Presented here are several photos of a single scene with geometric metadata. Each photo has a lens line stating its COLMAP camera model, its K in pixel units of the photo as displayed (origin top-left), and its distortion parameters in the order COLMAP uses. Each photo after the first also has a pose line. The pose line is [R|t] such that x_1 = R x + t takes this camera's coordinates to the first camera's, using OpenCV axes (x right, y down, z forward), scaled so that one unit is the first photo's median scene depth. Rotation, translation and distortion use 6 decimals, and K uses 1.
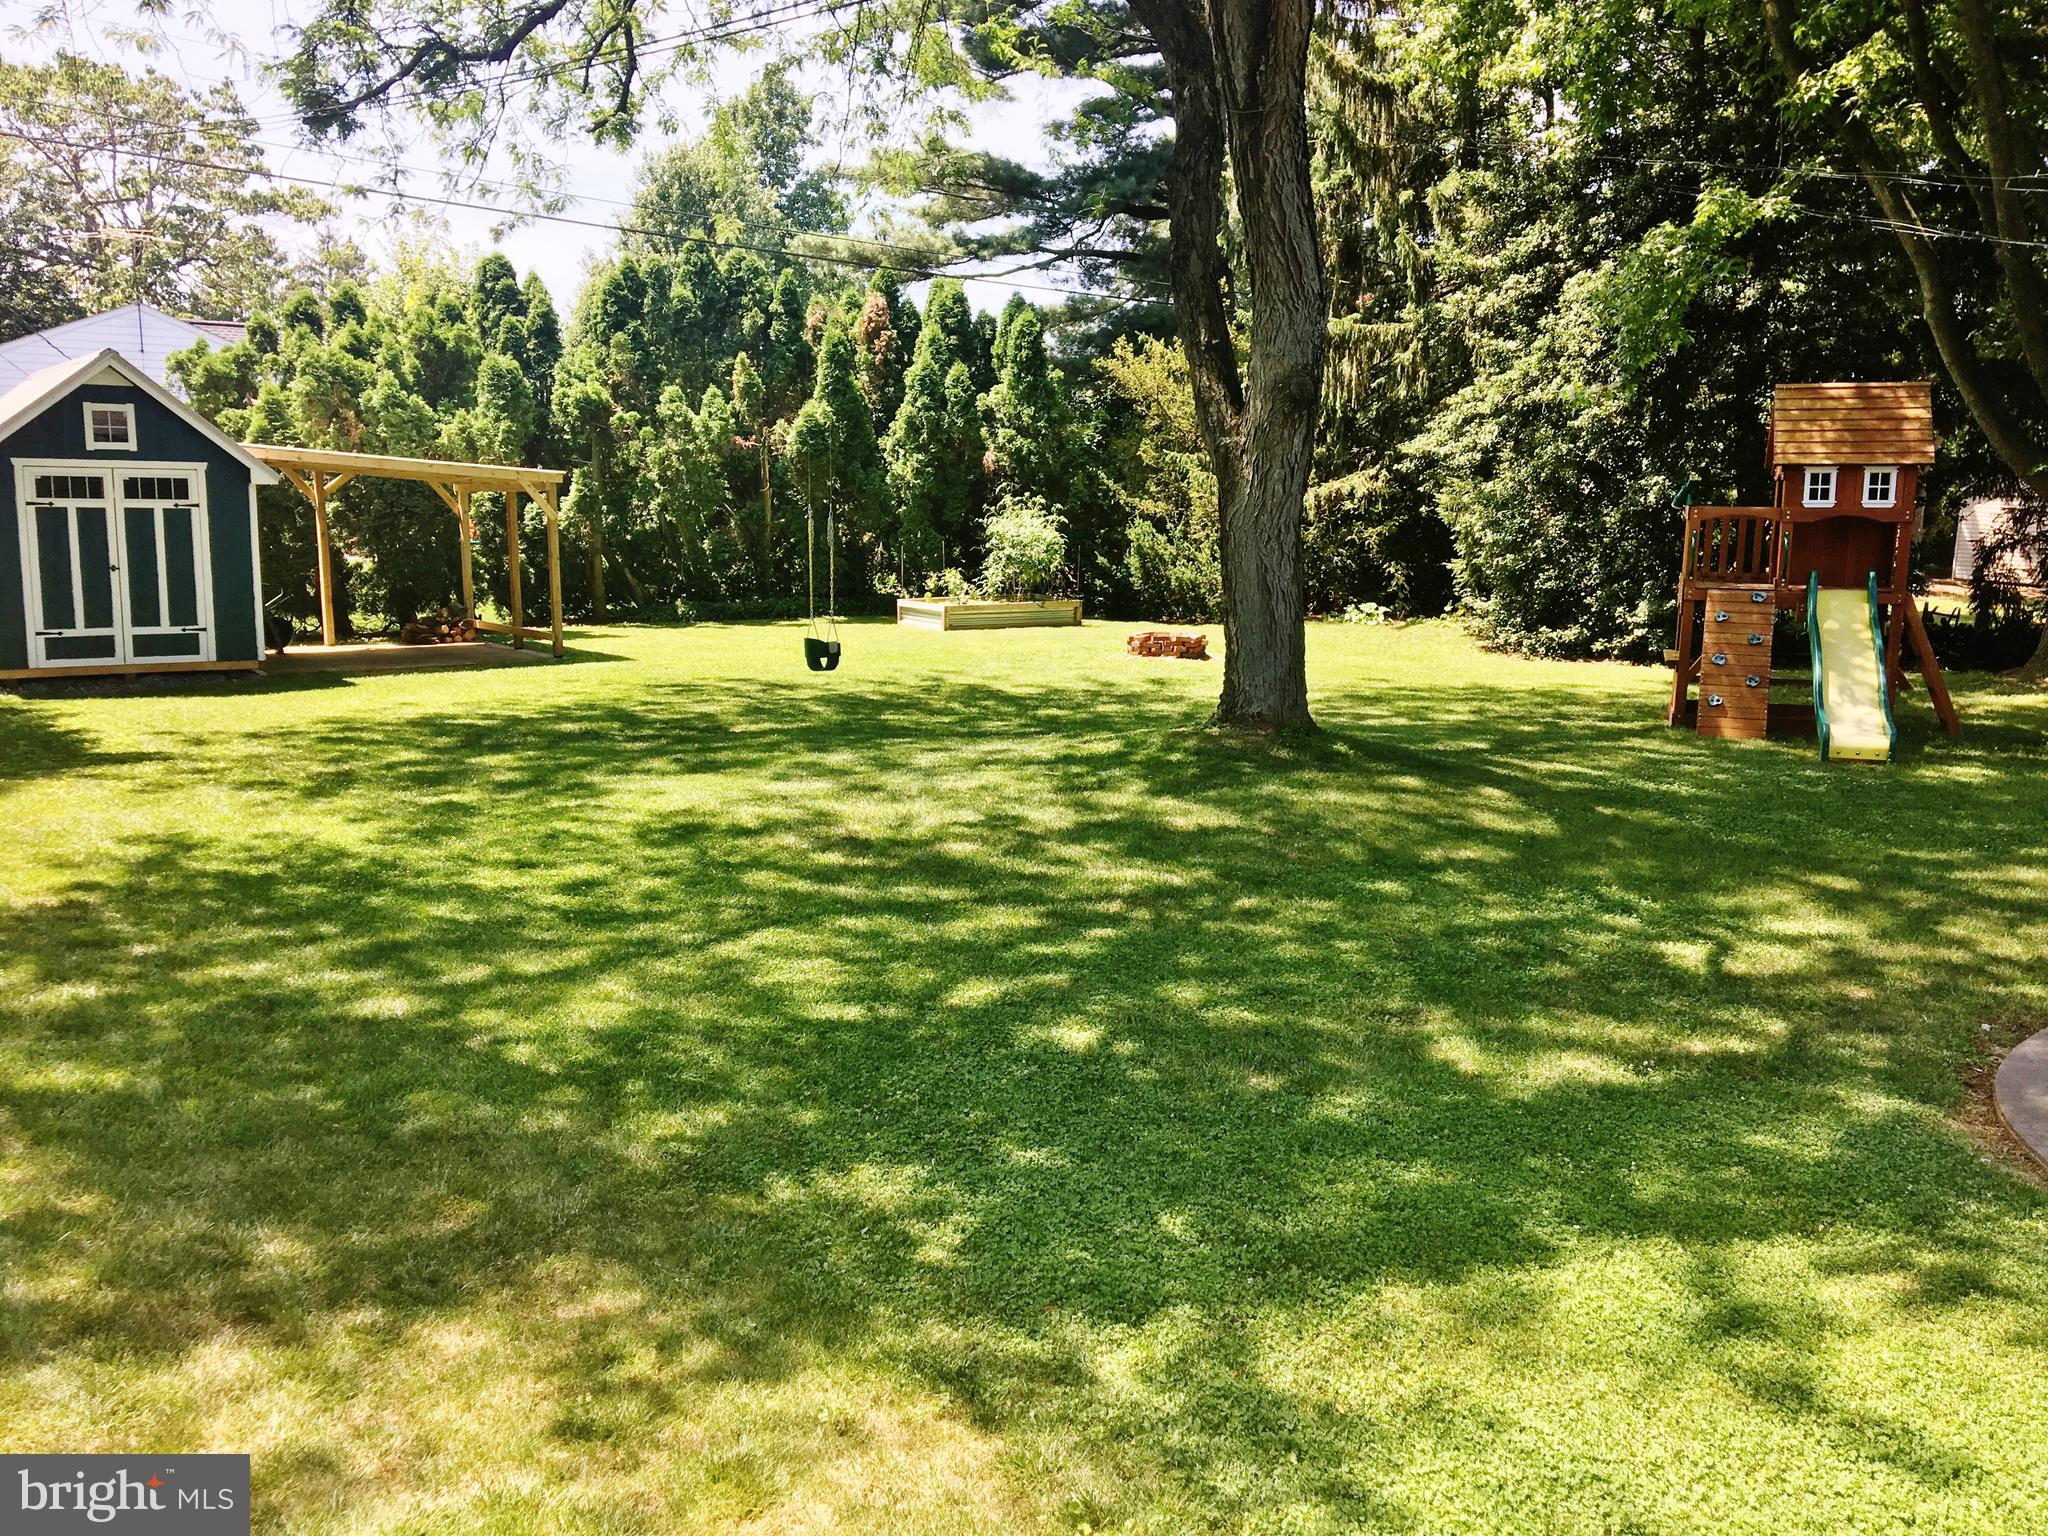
lens RADIAL K [[1720.2, 0, 1012.4], [0, 1720.2, 779.1], [0, 0, 1]] dist [0.046843, -0.059874]
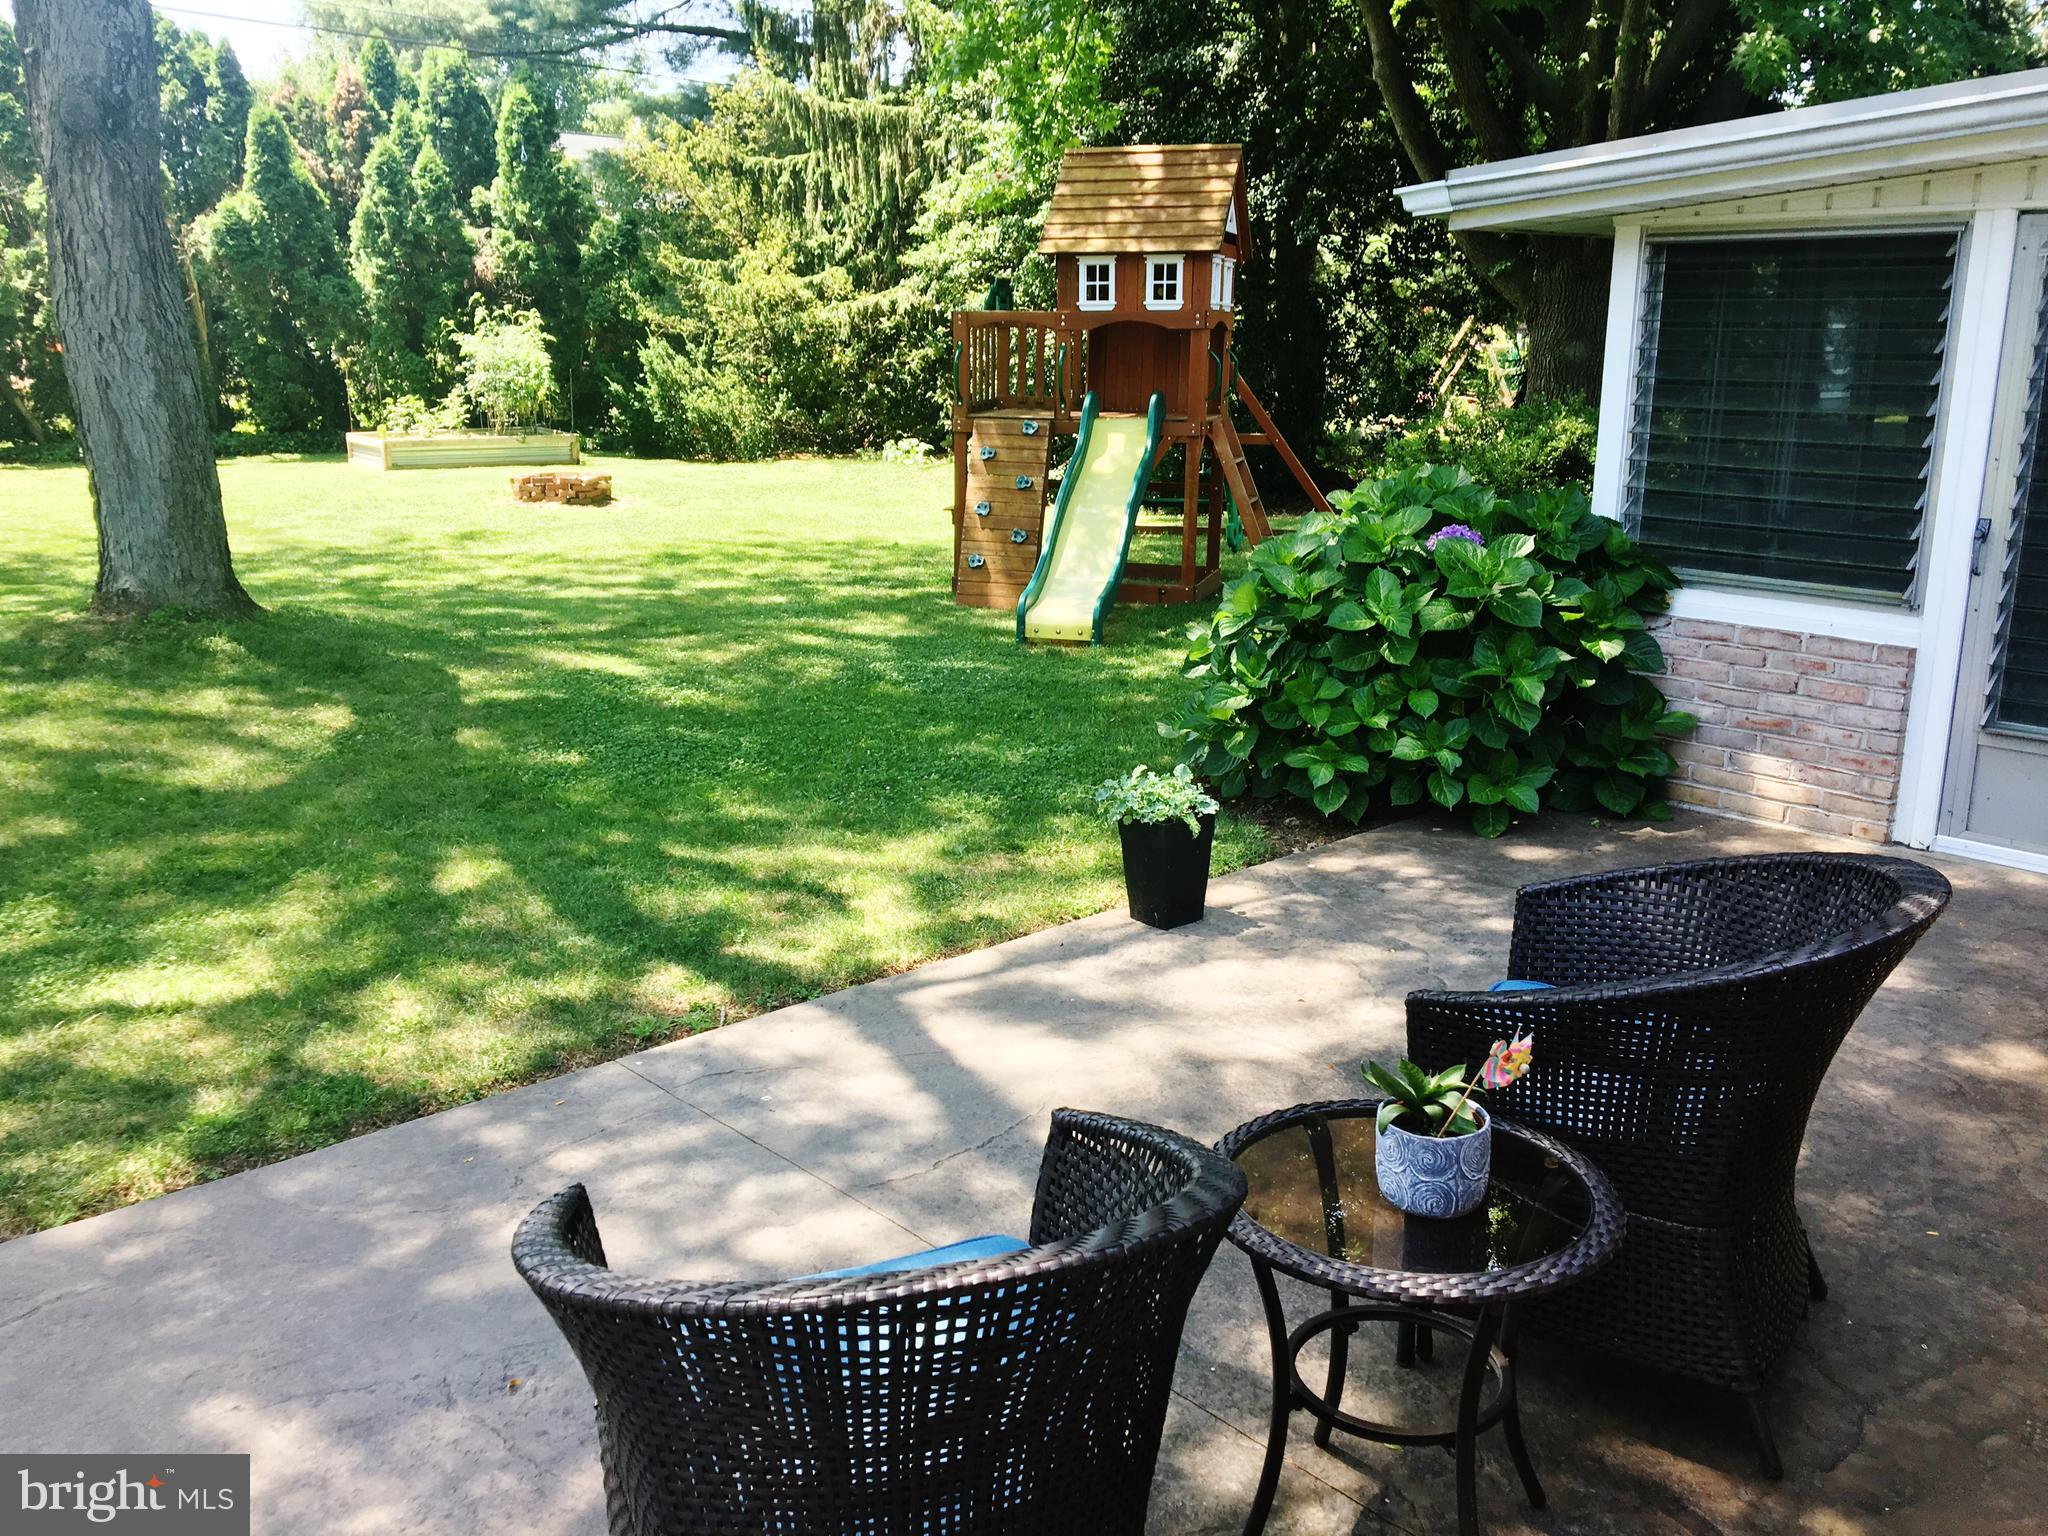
lens RADIAL K [[1720.2, 0, 1040.3], [0, 1720.2, 769.4], [0, 0, 1]] dist [0.046843, -0.059874]
pose [[0.999269, -0.009515, 0.037035, 0.235943], [0.006307, 0.996293, 0.085798, -0.010250], [-0.037715, -0.085502, 0.995624, 0.121783]]
